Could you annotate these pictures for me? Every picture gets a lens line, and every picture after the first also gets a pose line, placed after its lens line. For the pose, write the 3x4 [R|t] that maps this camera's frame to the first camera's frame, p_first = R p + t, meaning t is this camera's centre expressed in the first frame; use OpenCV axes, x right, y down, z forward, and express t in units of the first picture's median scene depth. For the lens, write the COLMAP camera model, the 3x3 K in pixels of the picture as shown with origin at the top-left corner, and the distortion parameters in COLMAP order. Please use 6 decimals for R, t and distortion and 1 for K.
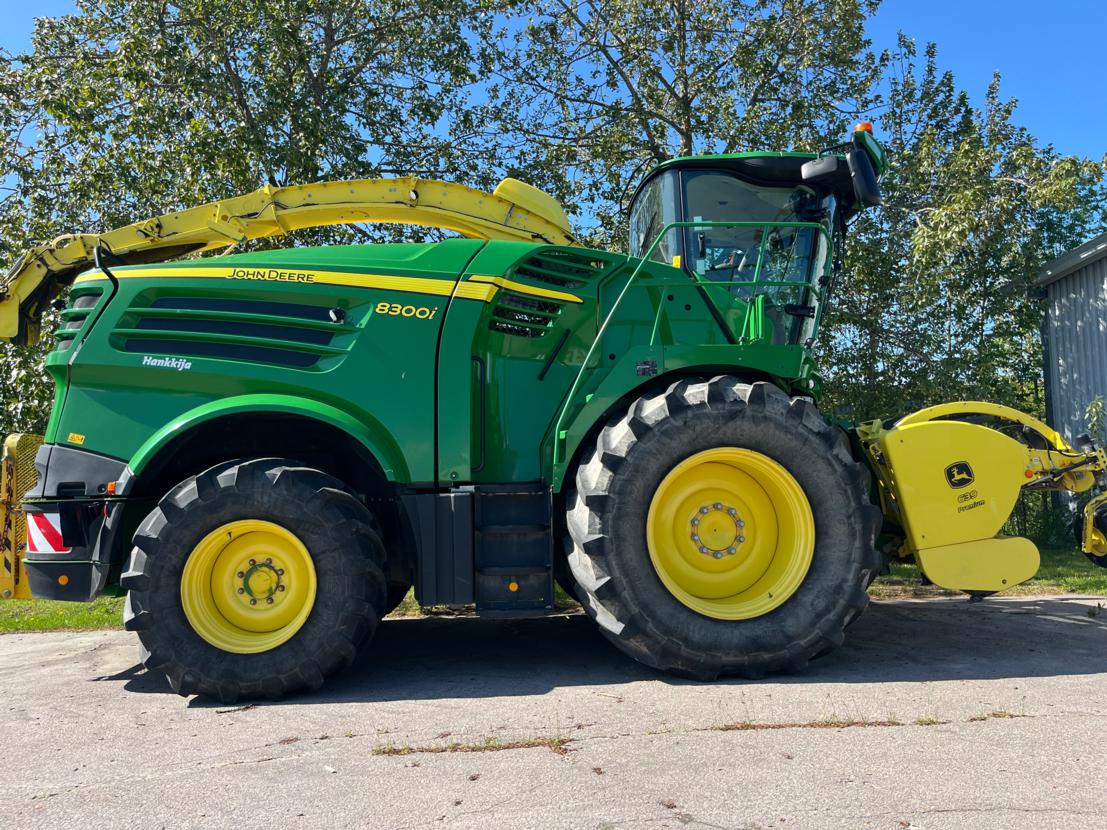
lens RADIAL K [[826.2, 0, 553.7], [0, 826.2, 437.3], [0, 0, 1]] dist [0.032765, -0.007174]
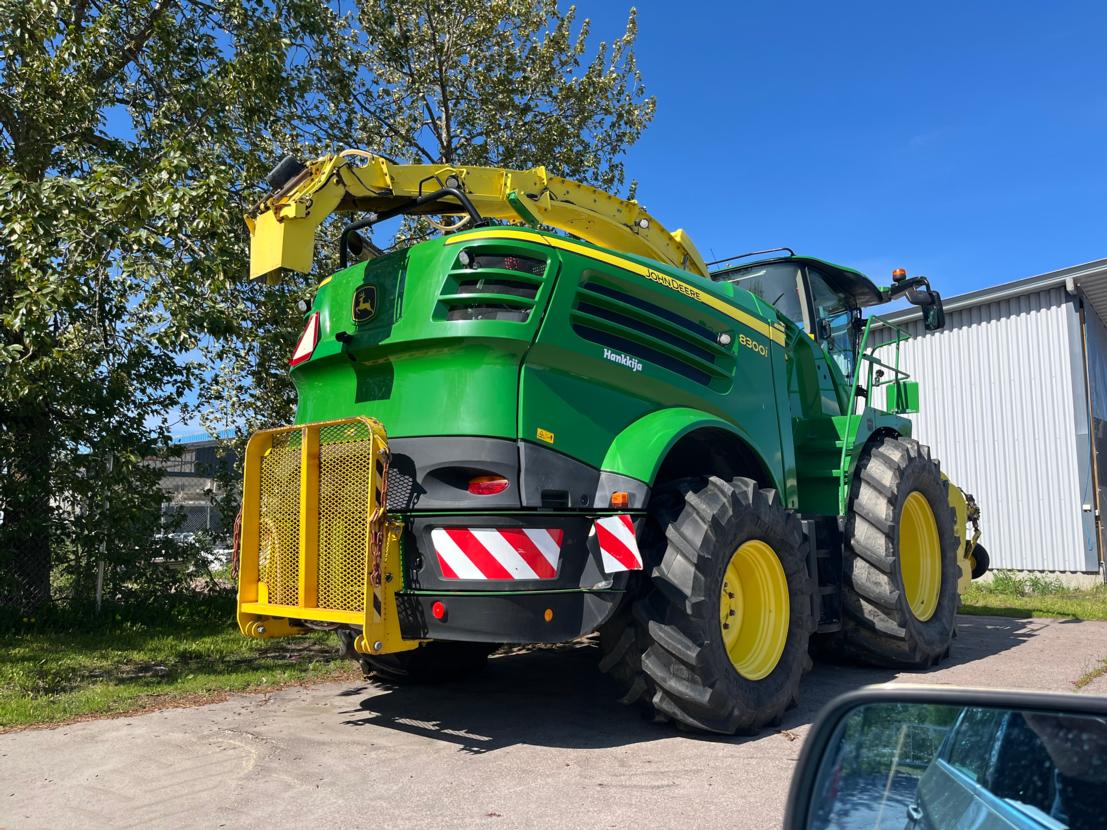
lens RADIAL K [[826.2, 0, 553.7], [0, 826.2, 437.3], [0, 0, 1]] dist [0.032765, -0.007174]
pose [[0.717024, 0.097099, 0.690252, -1.074397], [-0.067235, 0.995267, -0.070163, 0.055797], [-0.693798, 0.003900, 0.720159, 0.406676]]
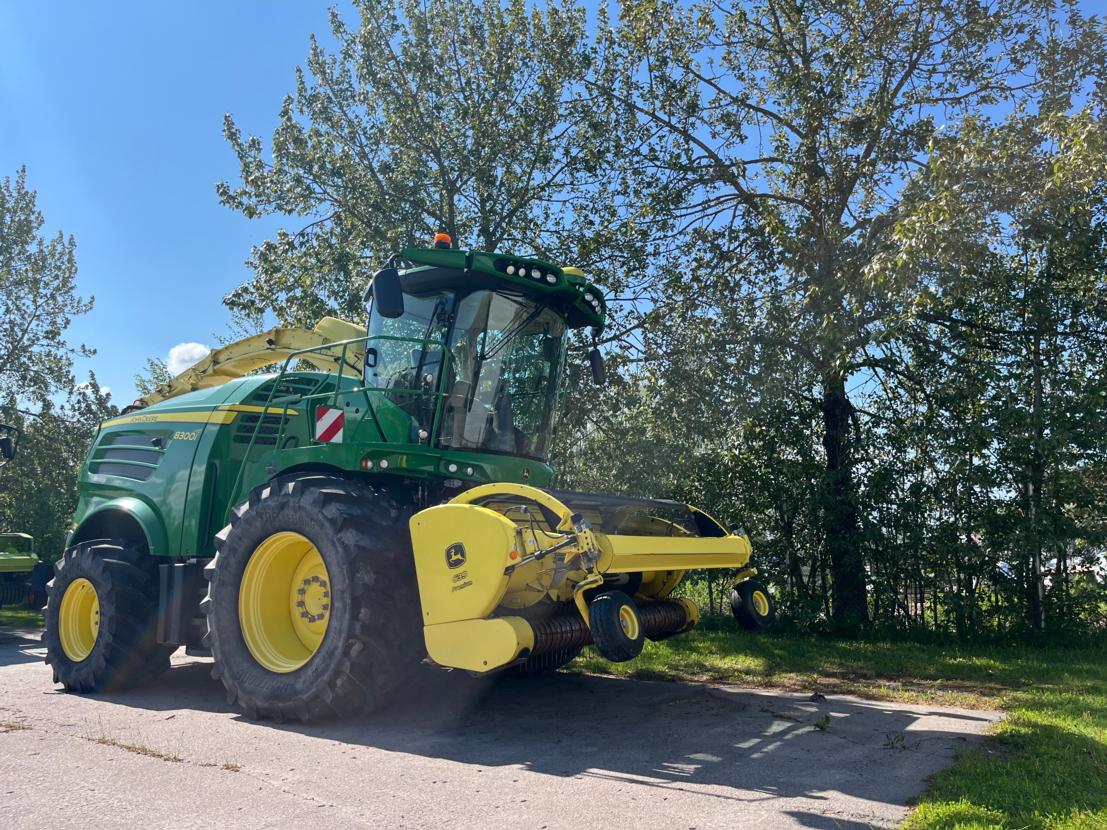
lens RADIAL K [[826.2, 0, 553.7], [0, 826.2, 437.3], [0, 0, 1]] dist [0.032765, -0.007174]
pose [[0.792566, -0.069704, -0.605790, 1.352377], [0.035102, 0.997013, -0.068794, -0.030660], [0.608775, 0.033259, 0.792645, 0.264254]]
